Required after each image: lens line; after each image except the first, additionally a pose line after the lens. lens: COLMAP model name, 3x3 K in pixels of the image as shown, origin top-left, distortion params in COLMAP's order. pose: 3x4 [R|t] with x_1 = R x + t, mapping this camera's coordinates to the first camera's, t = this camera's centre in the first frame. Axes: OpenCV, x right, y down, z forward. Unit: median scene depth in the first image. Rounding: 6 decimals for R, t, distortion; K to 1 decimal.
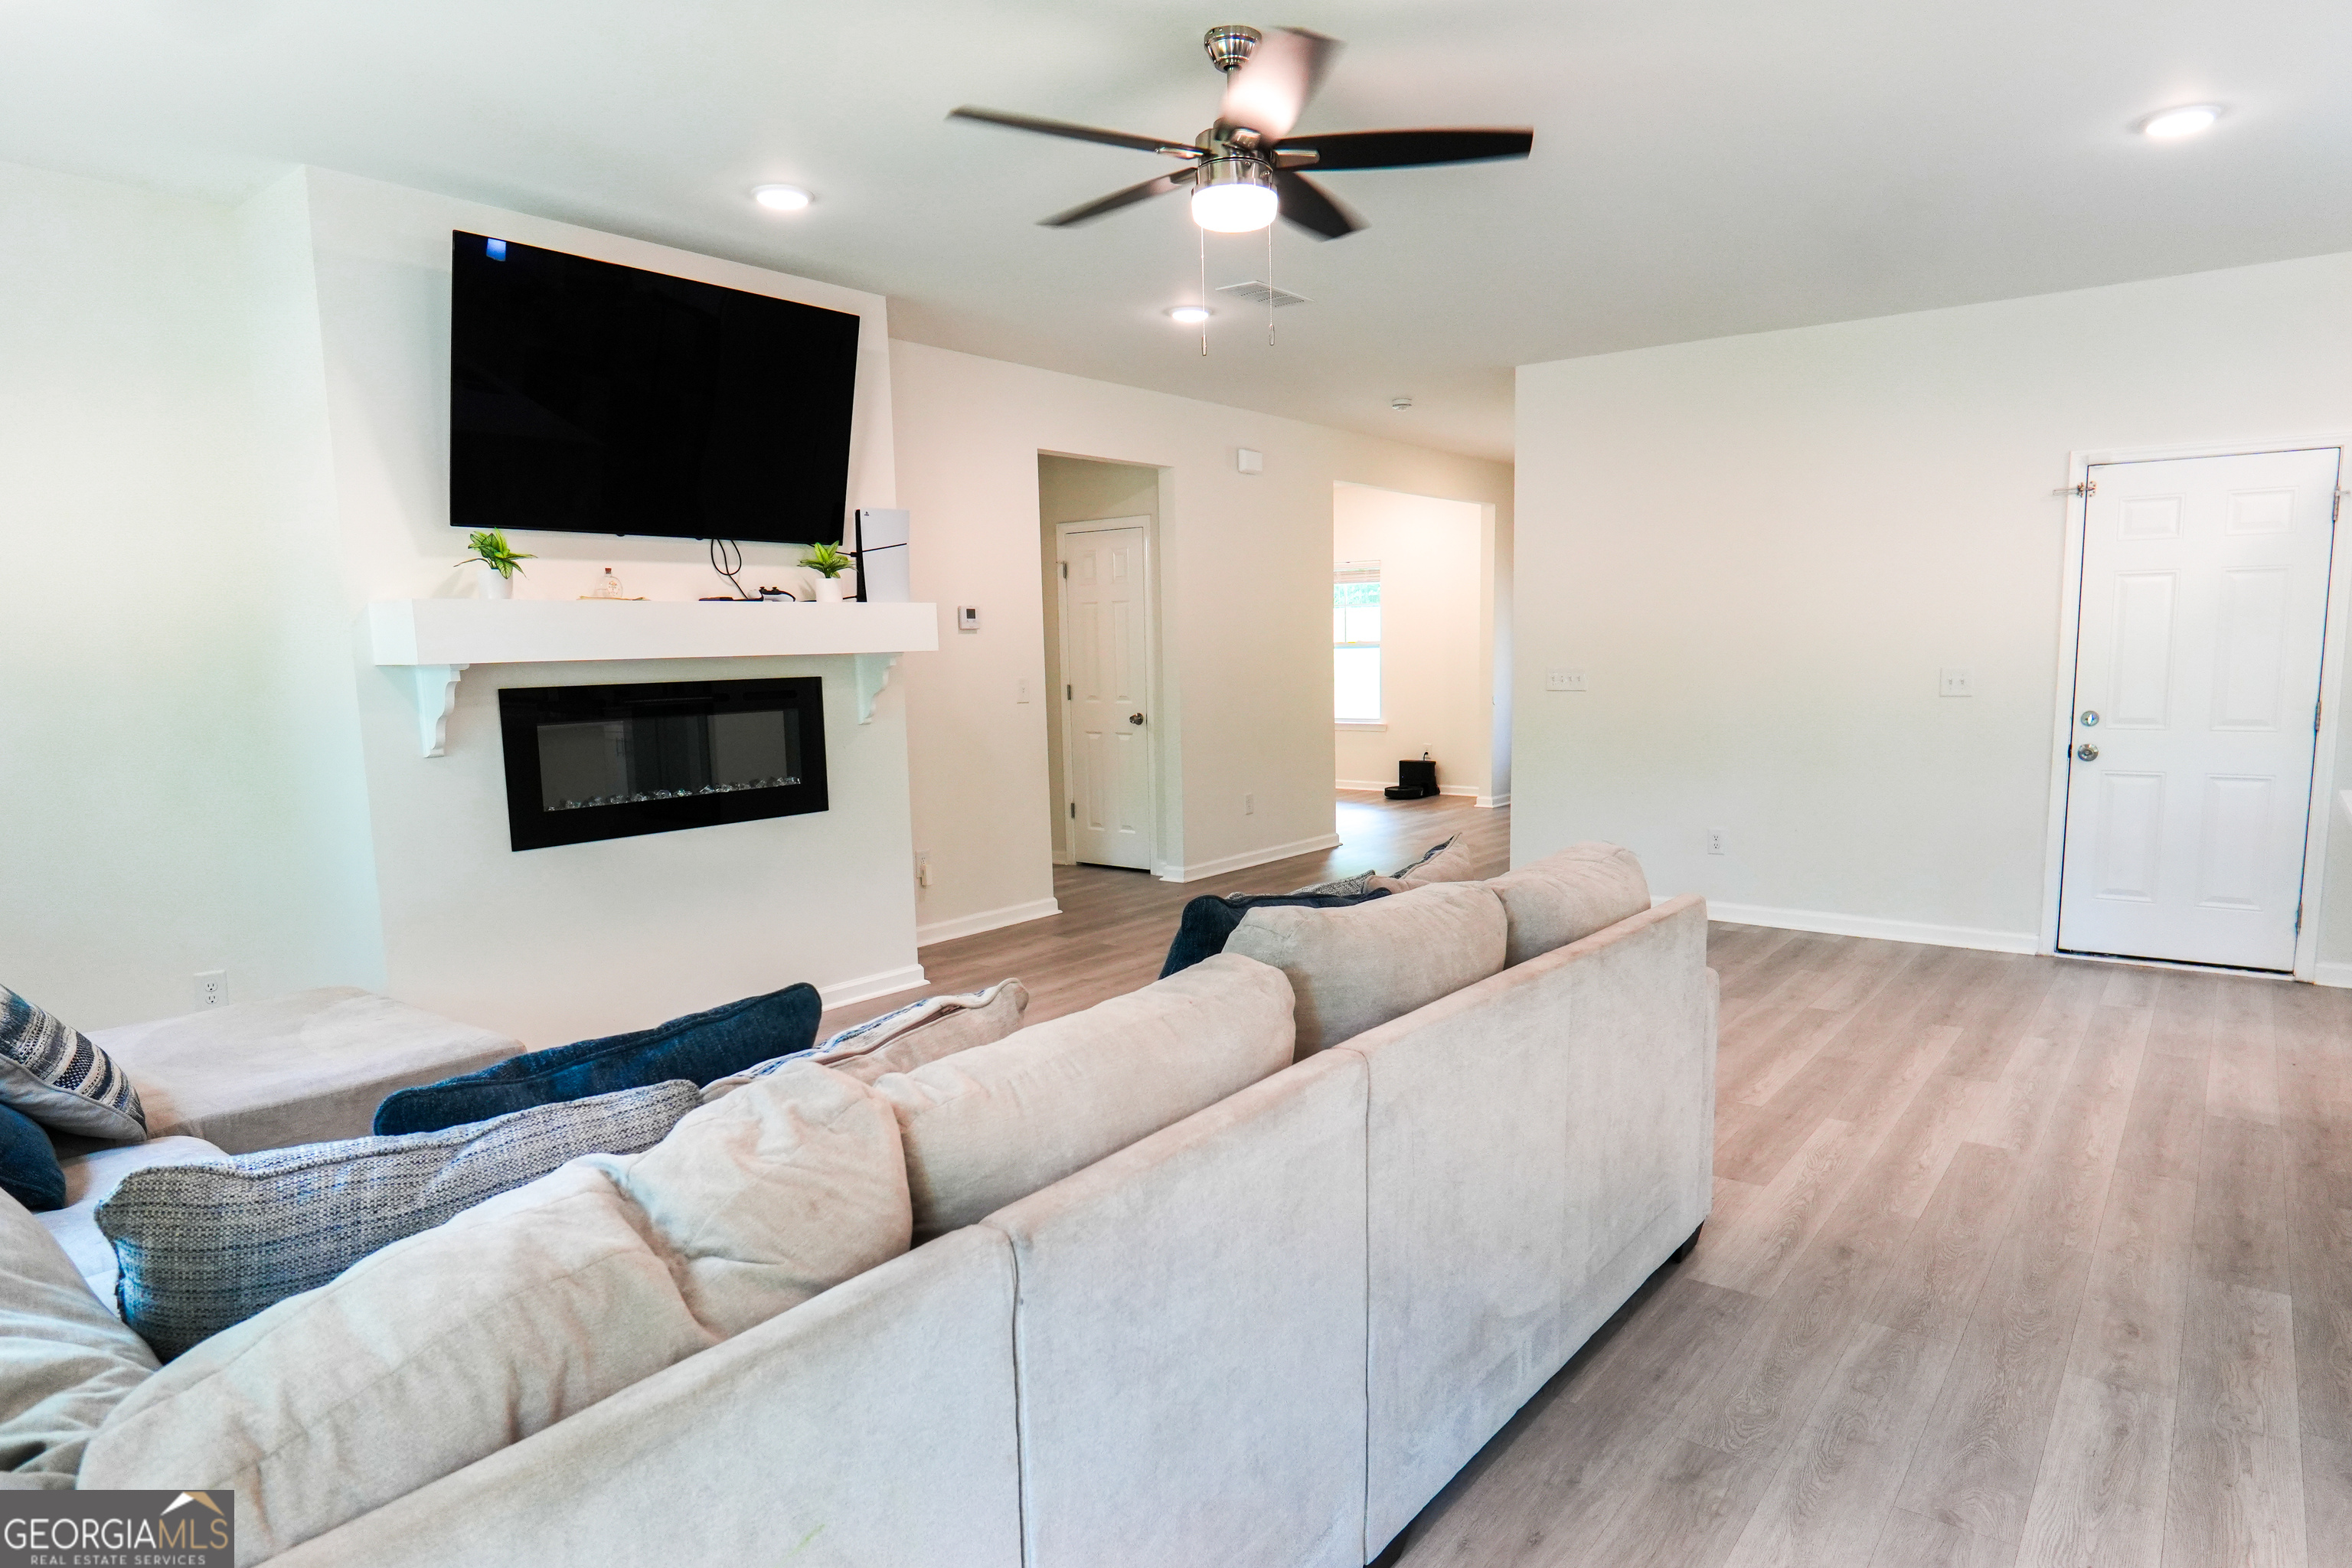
lens RADIAL K [[1346.9, 0, 1202.4], [0, 1346.9, 834.8], [0, 0, 1]] dist [-0.036050, 0.008290]
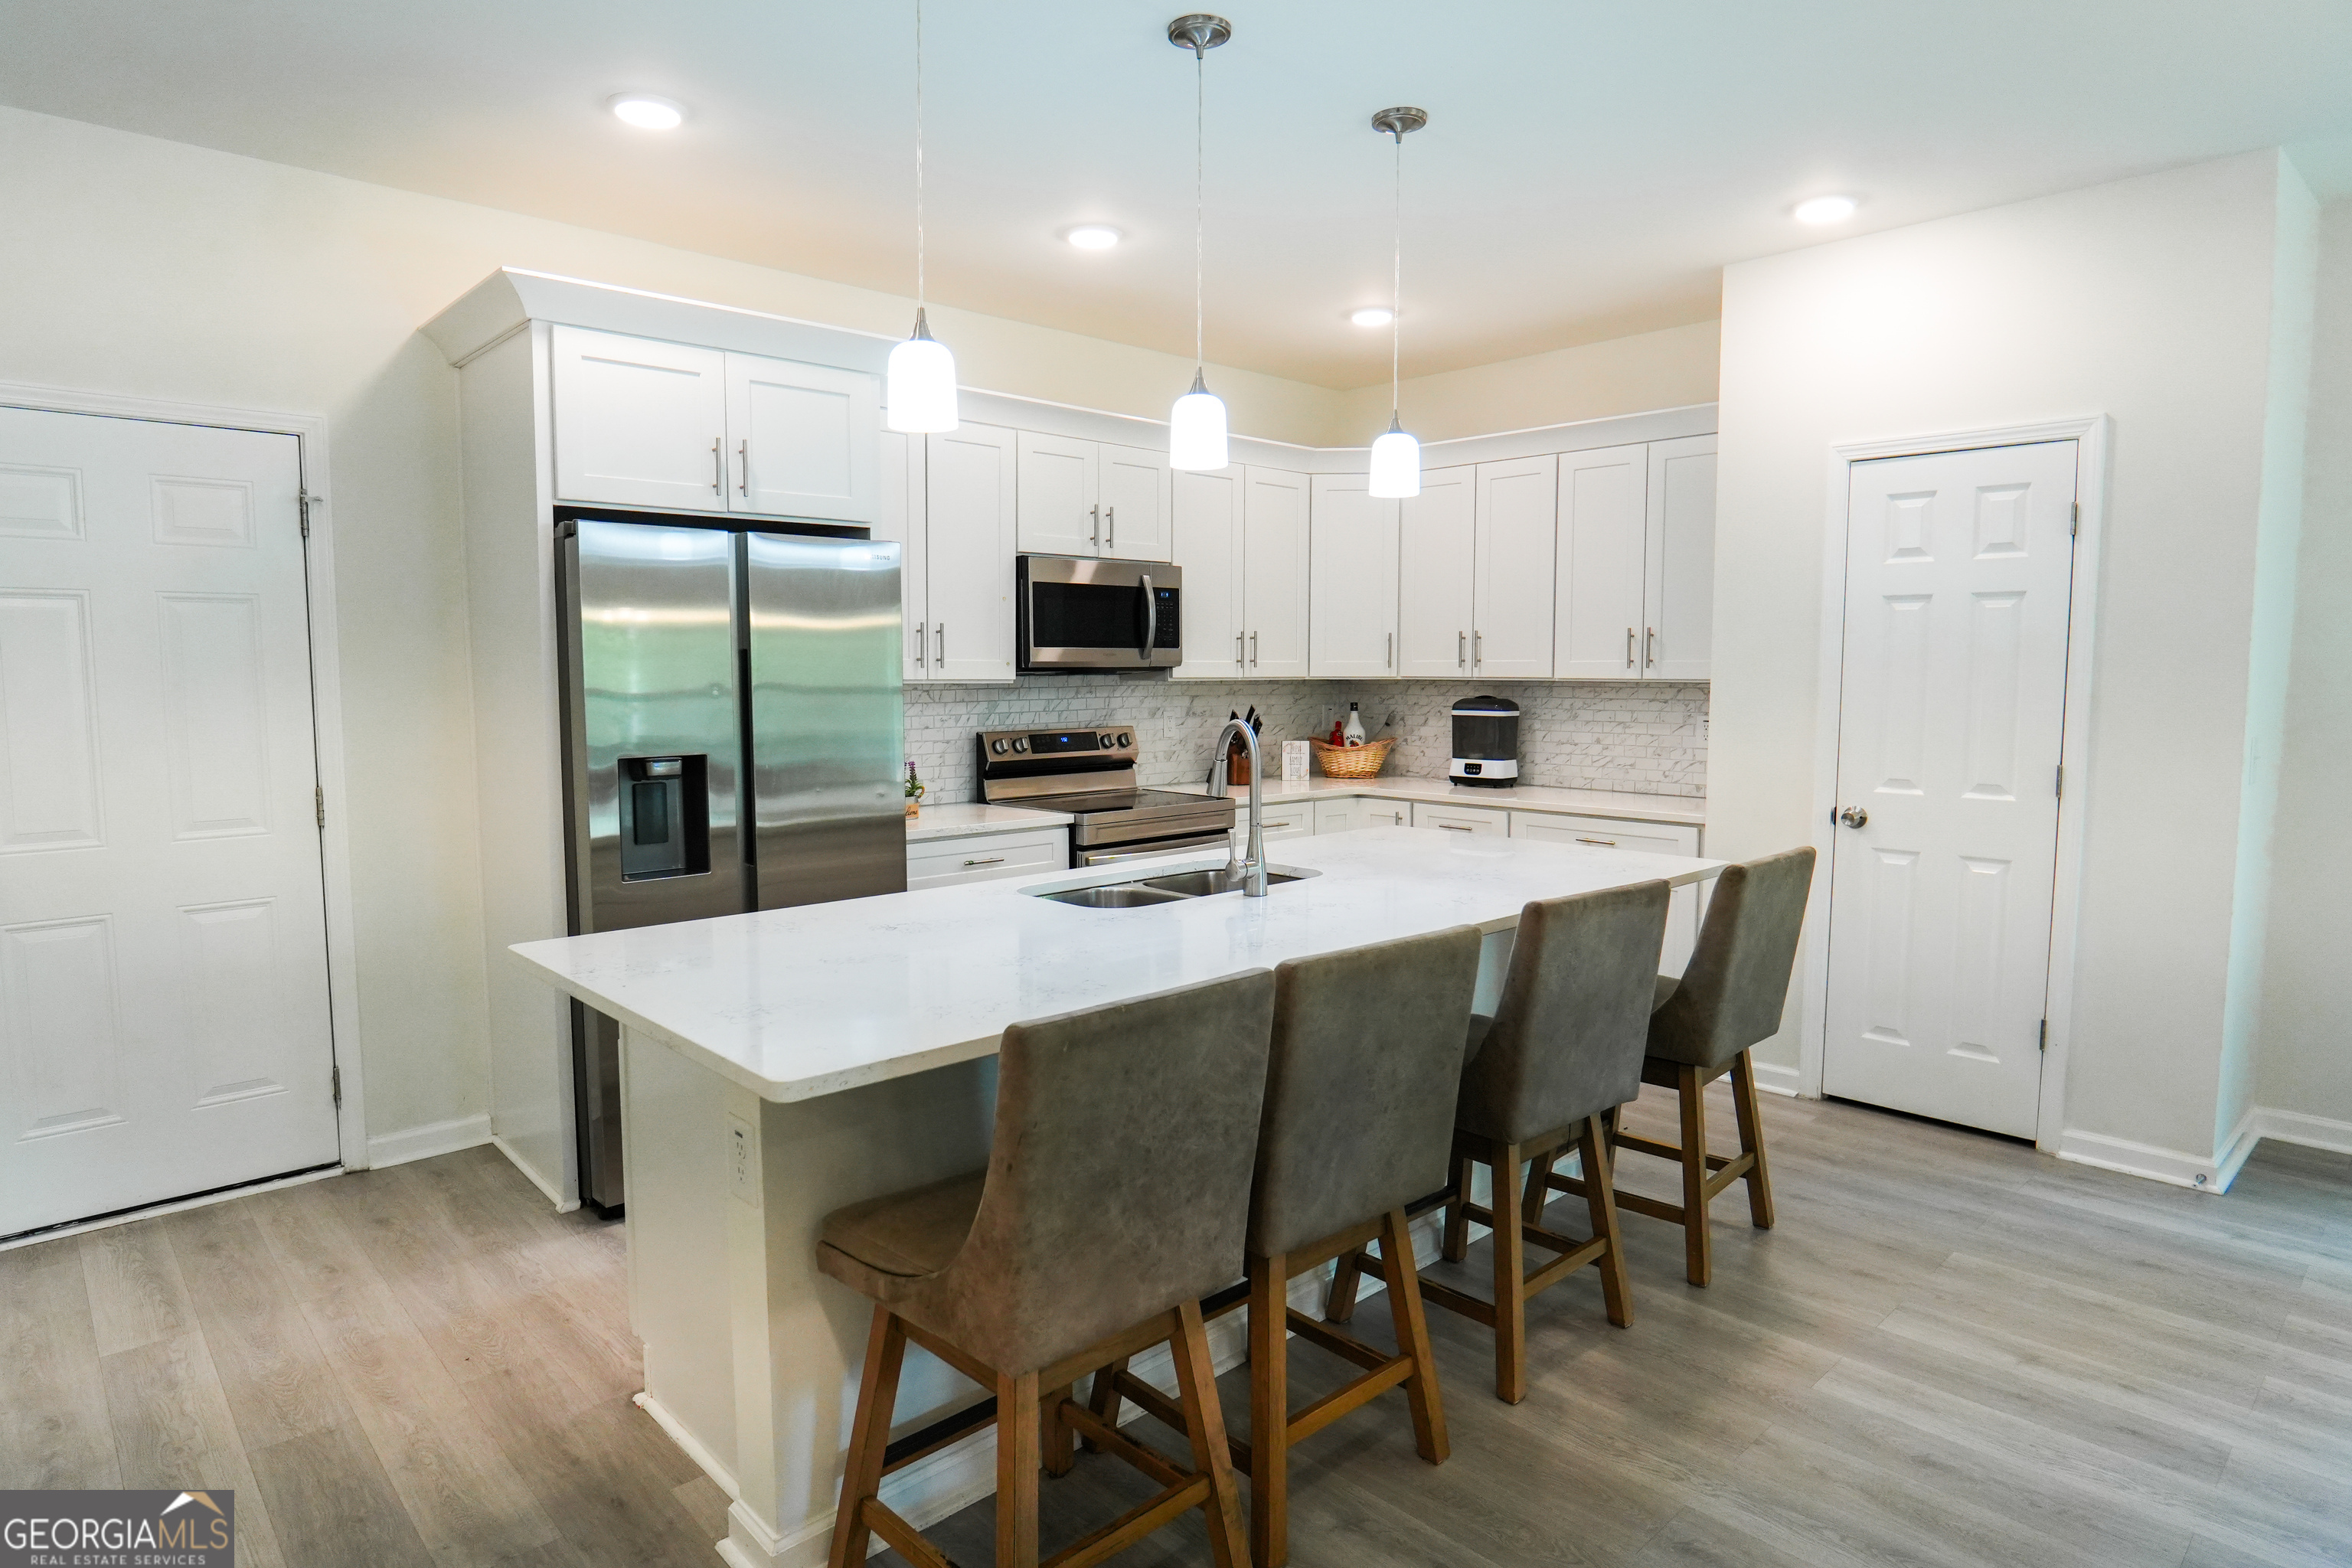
lens RADIAL K [[1310.0, 0, 1171.7], [0, 1310.0, 777.9], [0, 0, 1]] dist [-0.030923, 0.002393]
pose [[0.158760, -0.061878, 0.985376, 0.434546], [0.135862, 0.989909, 0.040273, -0.135071], [-0.977925, 0.127482, 0.165565, 0.816996]]
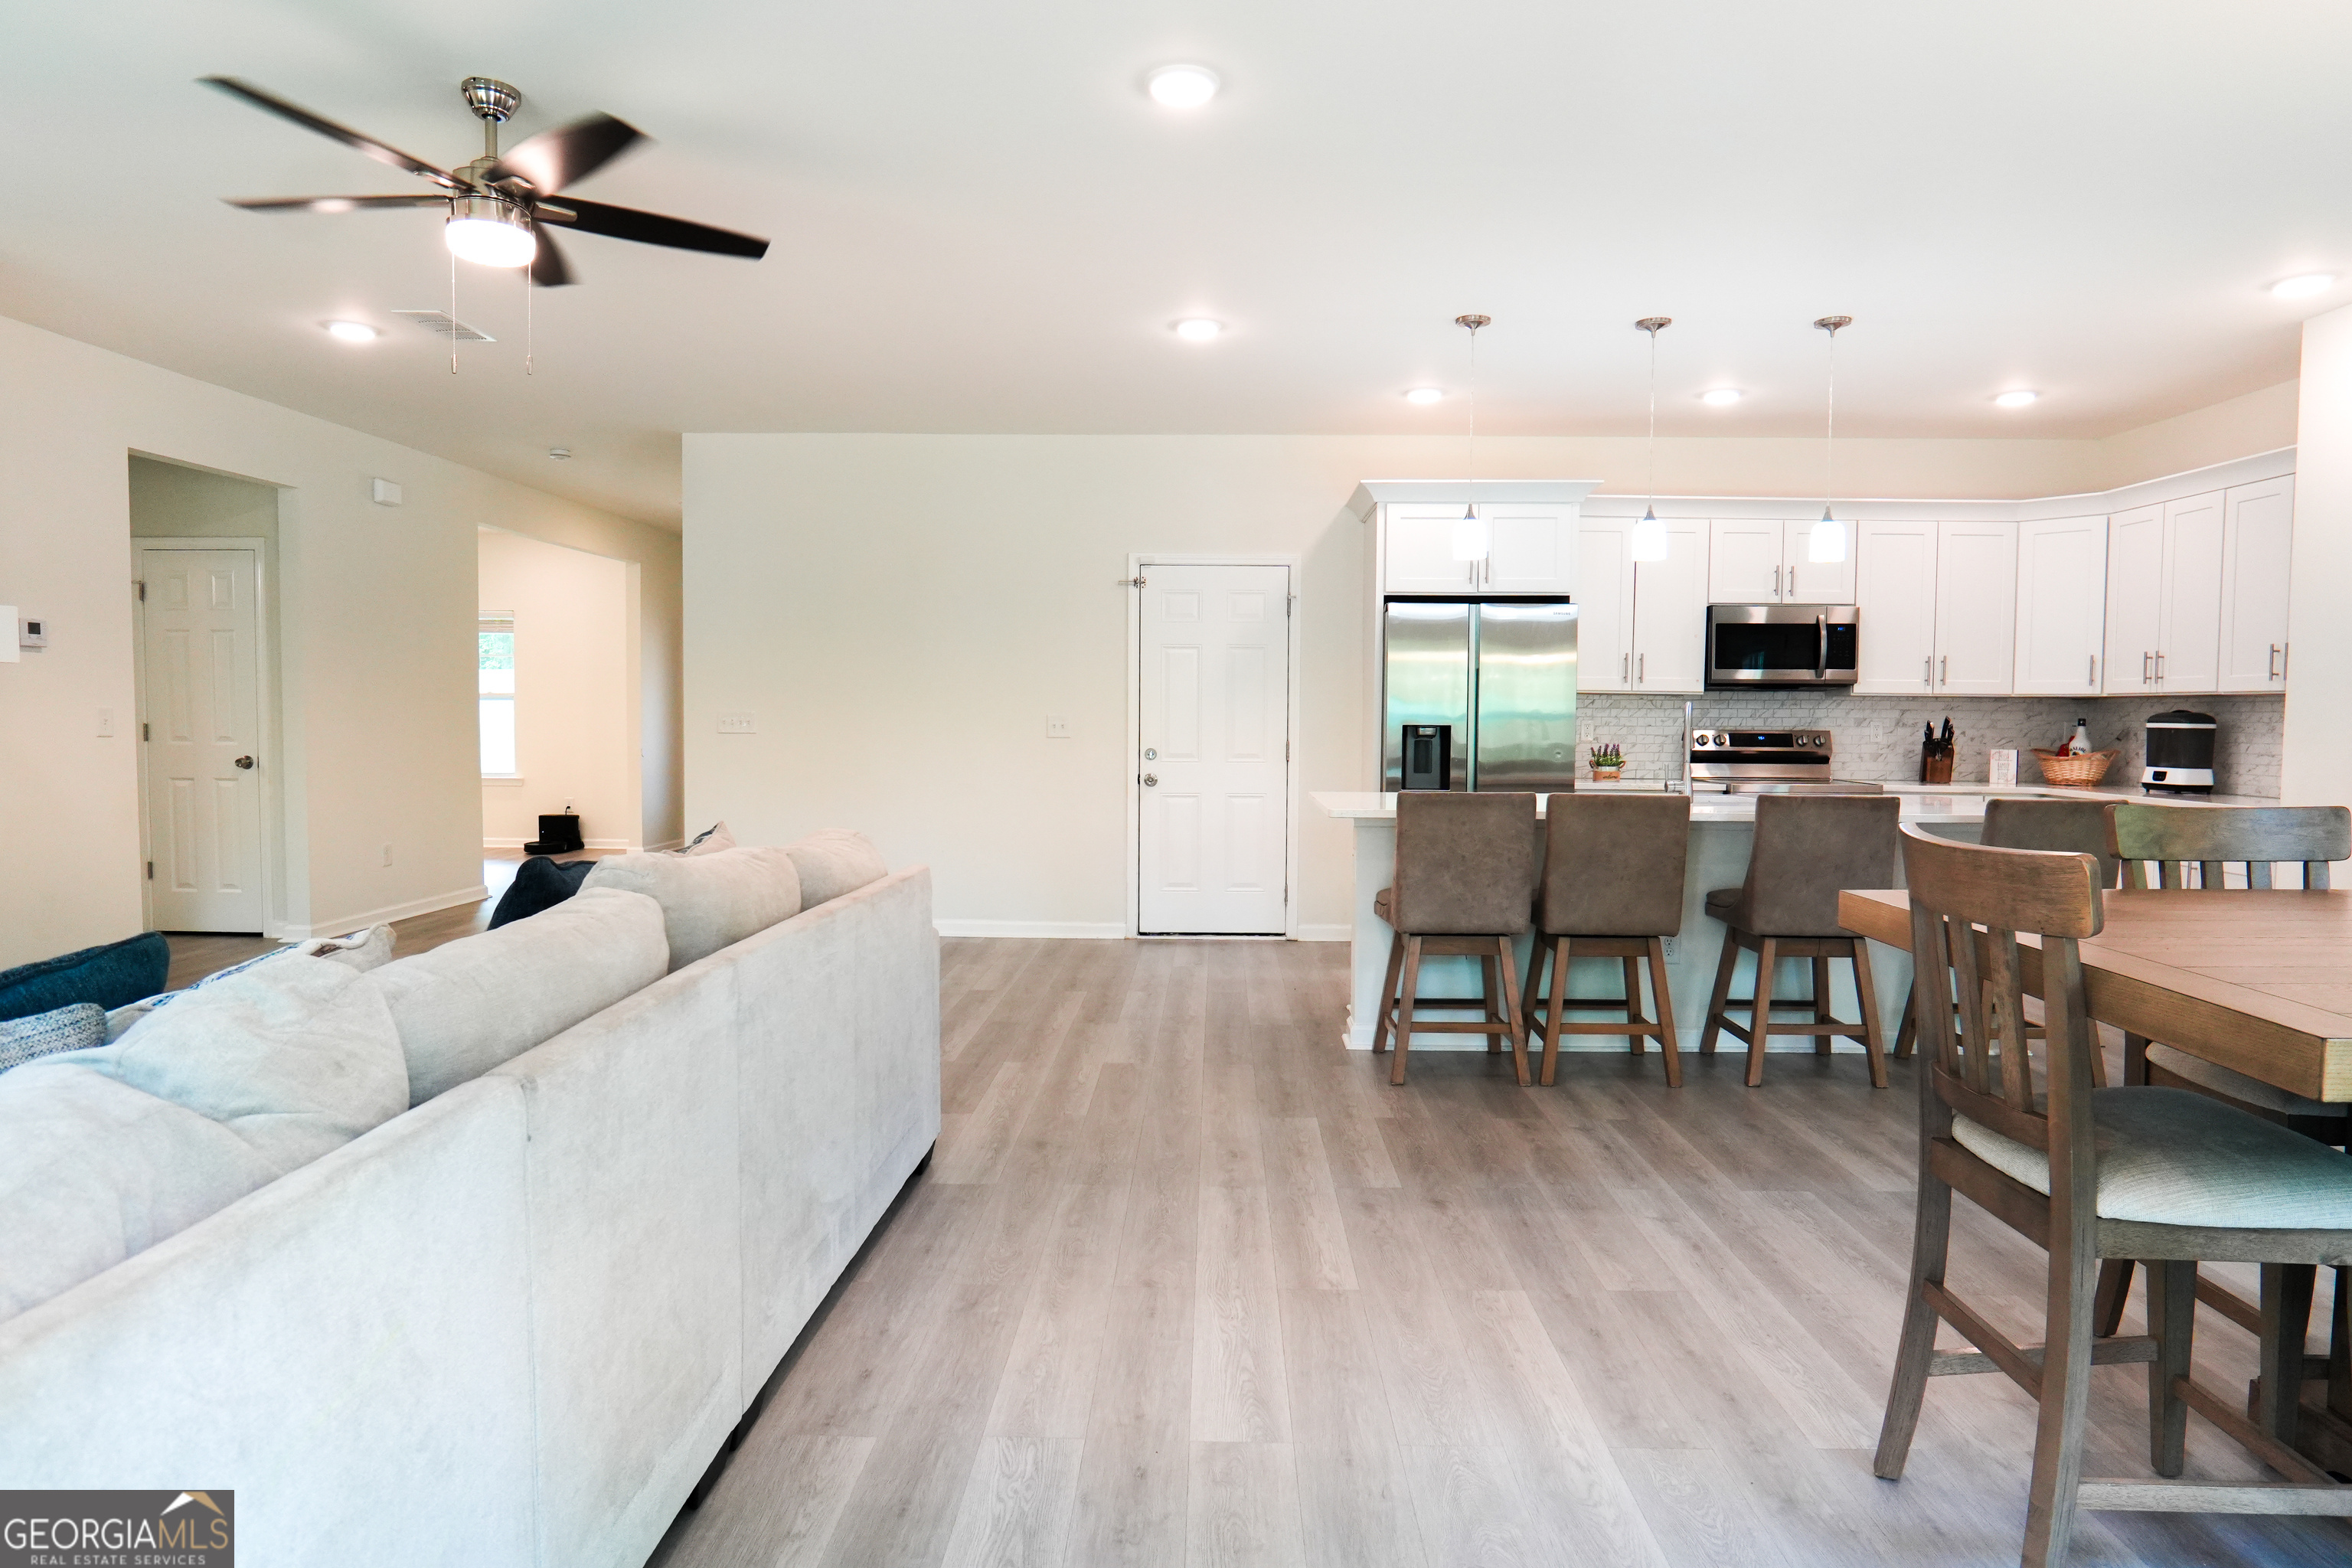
lens RADIAL K [[1310.0, 0, 1171.7], [0, 1310.0, 777.9], [0, 0, 1]] dist [-0.030923, 0.002393]
pose [[0.809191, -0.002628, 0.587540, -0.164863], [0.058526, 0.995377, -0.076153, 0.075435], [-0.584624, 0.096008, 0.805604, -0.122053]]
